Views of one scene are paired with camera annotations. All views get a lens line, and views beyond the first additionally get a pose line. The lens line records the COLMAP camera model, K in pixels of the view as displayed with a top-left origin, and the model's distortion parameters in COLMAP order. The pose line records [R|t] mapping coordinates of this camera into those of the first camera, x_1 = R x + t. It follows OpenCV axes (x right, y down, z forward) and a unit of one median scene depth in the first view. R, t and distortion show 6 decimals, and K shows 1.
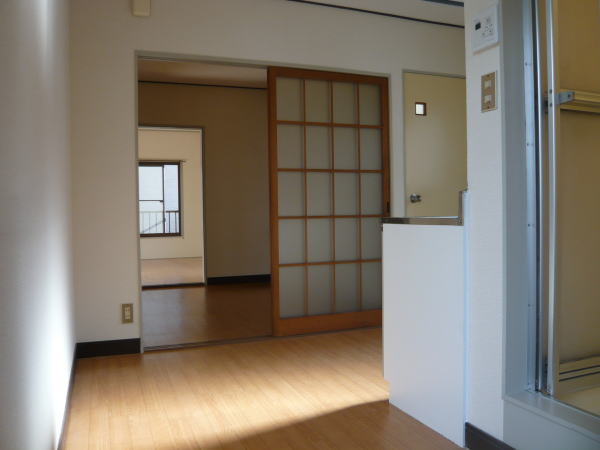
lens RADIAL K [[518.4, 0, 298.7], [0, 518.4, 222.0], [0, 0, 1]] dist [-0.071307, -0.005263]
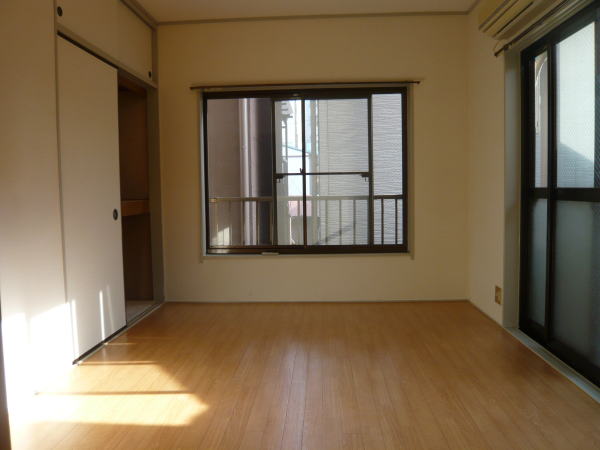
lens RADIAL K [[518.4, 0, 299.7], [0, 518.4, 226.1], [0, 0, 1]] dist [-0.071307, -0.005263]
pose [[0.909804, 0.022123, -0.414448, -0.127558], [-0.007603, 0.999299, 0.036654, -0.010869], [0.414969, -0.030197, 0.909334, 0.554749]]
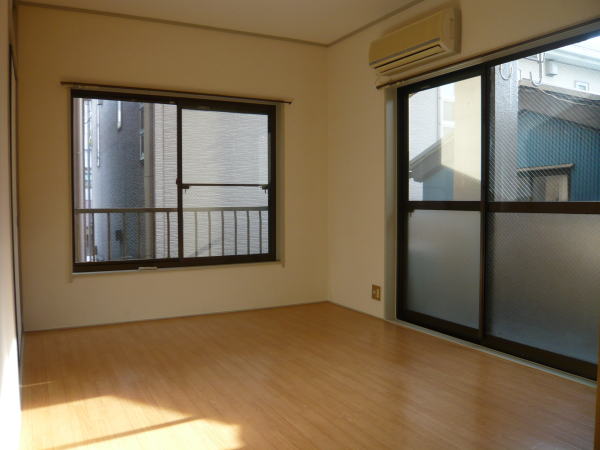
lens RADIAL K [[518.4, 0, 299.2], [0, 518.4, 218.4], [0, 0, 1]] dist [-0.071307, -0.005263]
pose [[0.994403, 0.000819, 0.105649, -0.254487], [-0.000100, 0.999977, -0.006805, -0.008115], [-0.105652, 0.006756, 0.994380, 0.525180]]
